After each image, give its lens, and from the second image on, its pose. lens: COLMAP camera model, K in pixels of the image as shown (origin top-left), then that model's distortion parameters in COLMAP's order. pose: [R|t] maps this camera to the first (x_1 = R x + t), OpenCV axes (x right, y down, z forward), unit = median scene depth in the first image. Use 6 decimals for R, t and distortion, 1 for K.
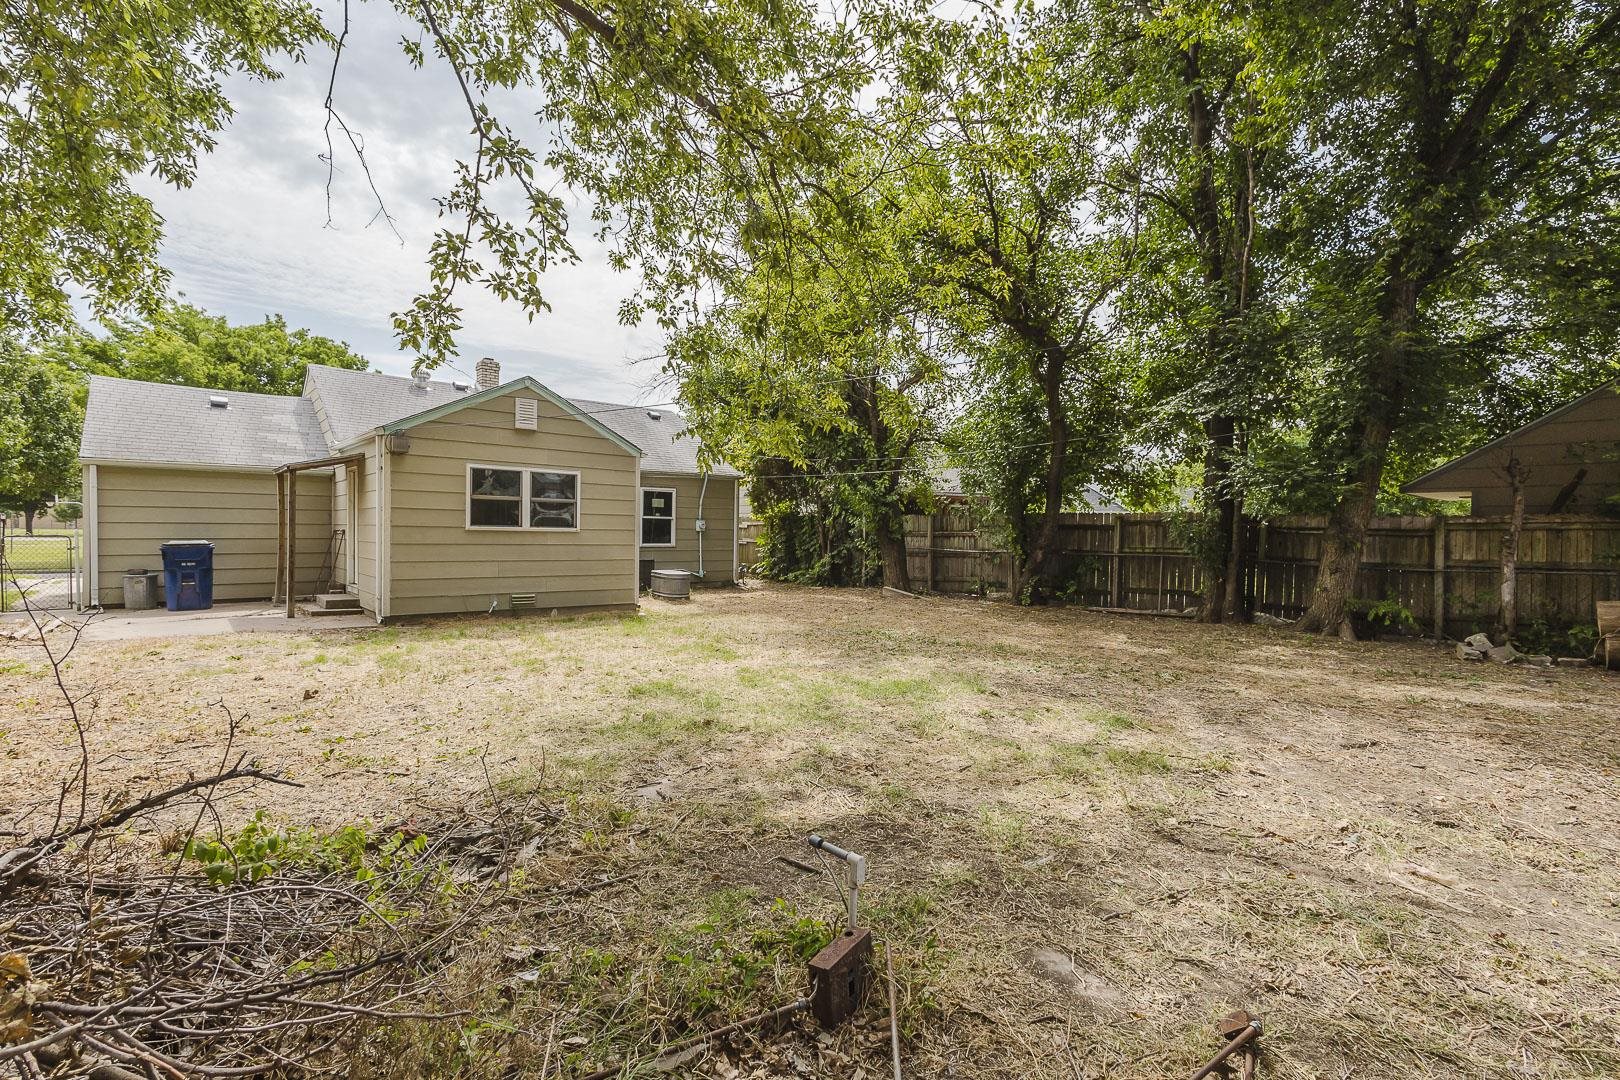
lens RADIAL K [[763.4, 0, 808.6], [0, 763.4, 535.6], [0, 0, 1]] dist [0.014680, -0.000013]
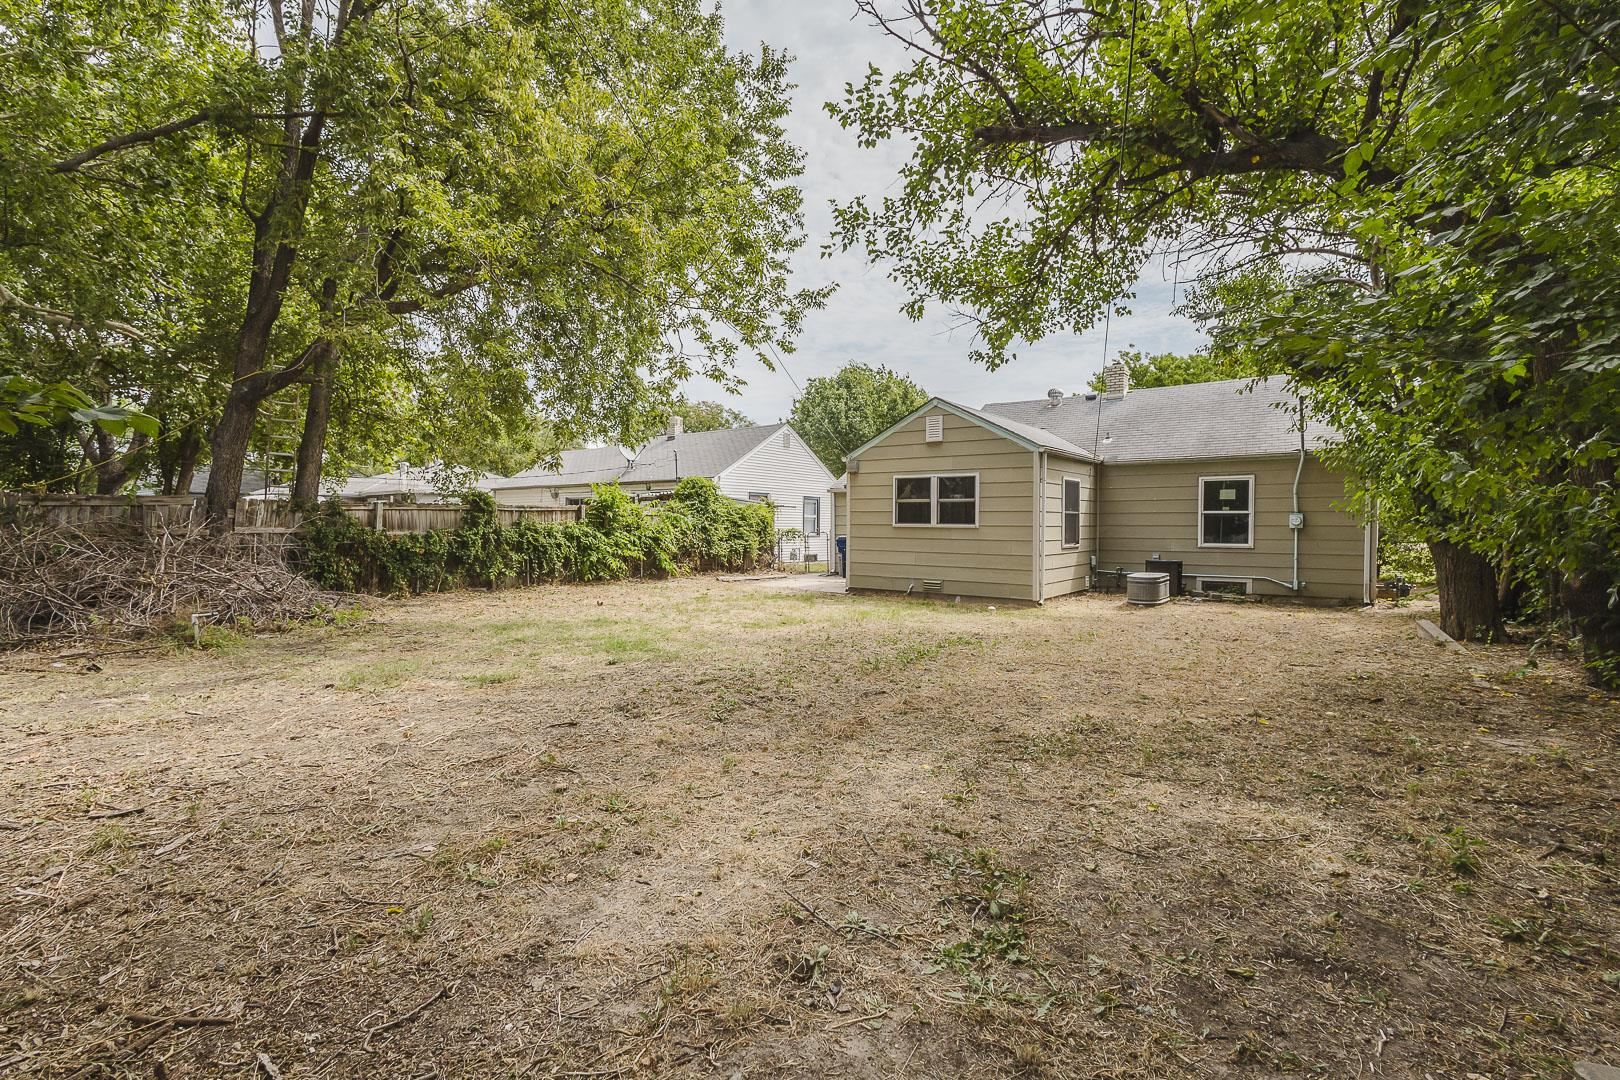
lens RADIAL K [[763.4, 0, 808.6], [0, 763.4, 535.6], [0, 0, 1]] dist [0.014680, -0.000013]
pose [[0.234993, 0.000452, -0.971997, 0.585500], [-0.008268, 0.999965, -0.001534, 0.008041], [0.971962, 0.008397, 0.234989, 0.424374]]
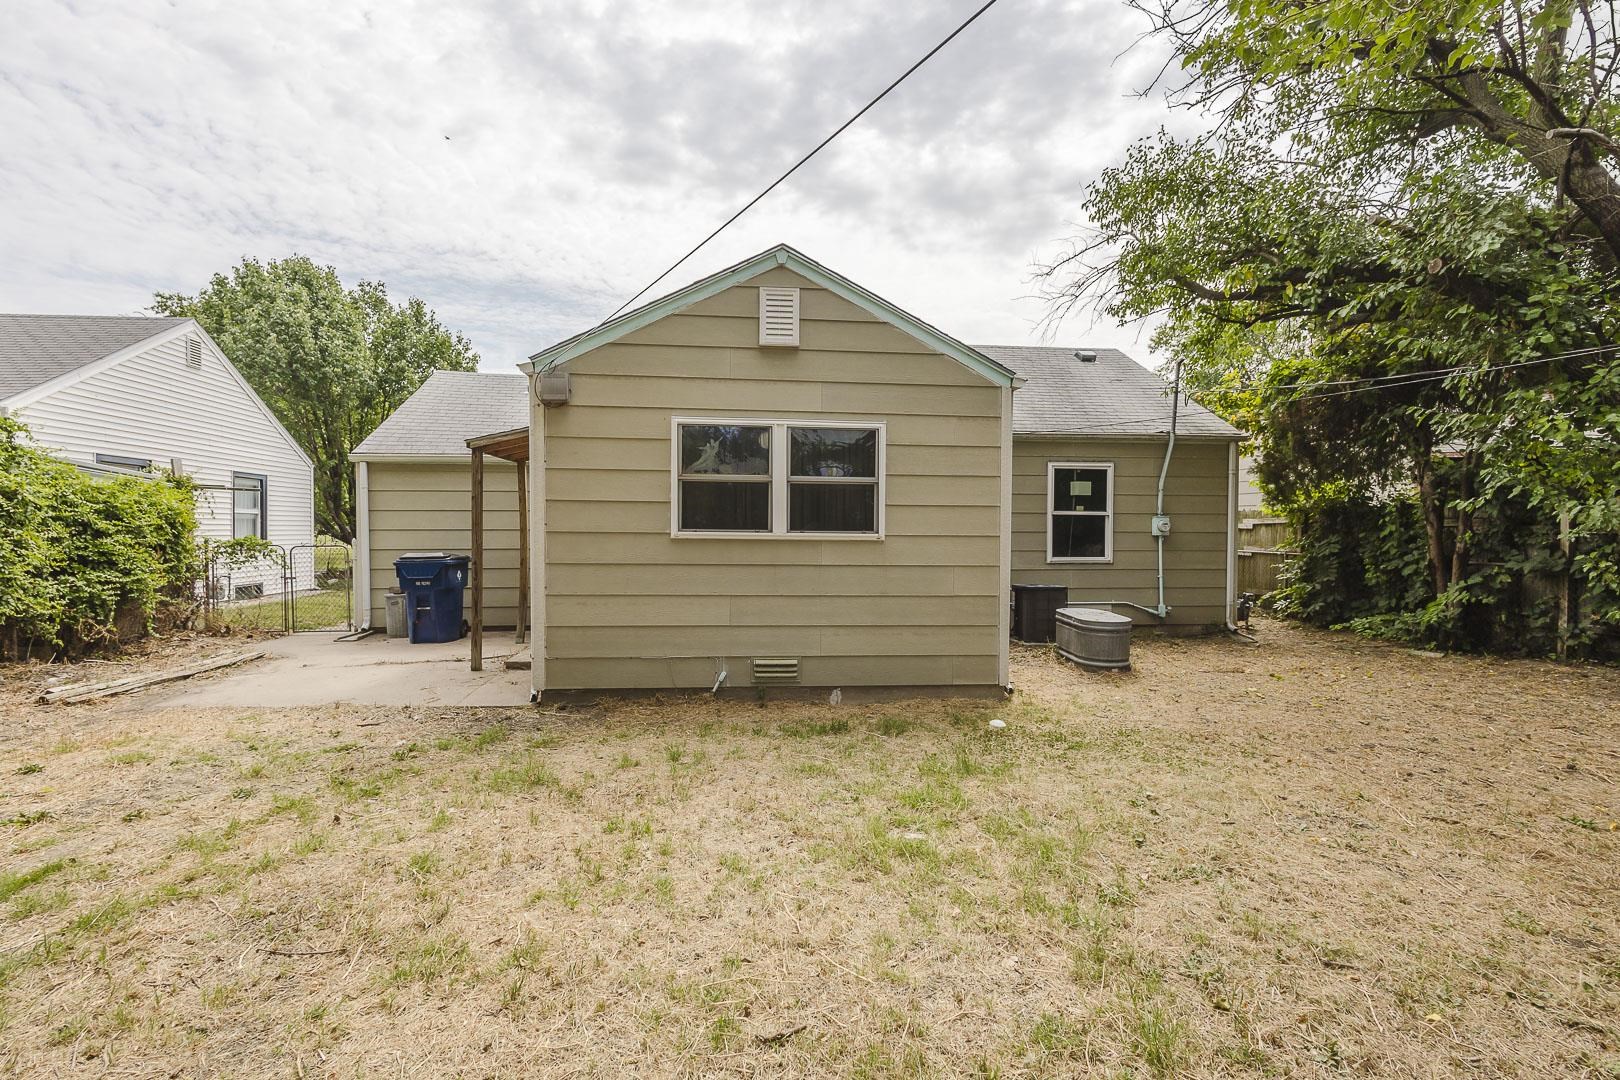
lens RADIAL K [[763.4, 0, 808.6], [0, 763.4, 535.6], [0, 0, 1]] dist [0.014680, -0.000013]
pose [[0.827302, -0.003778, -0.561744, -0.045960], [0.002404, 0.999992, -0.003184, -0.005634], [0.561752, 0.001284, 0.827305, 0.458675]]
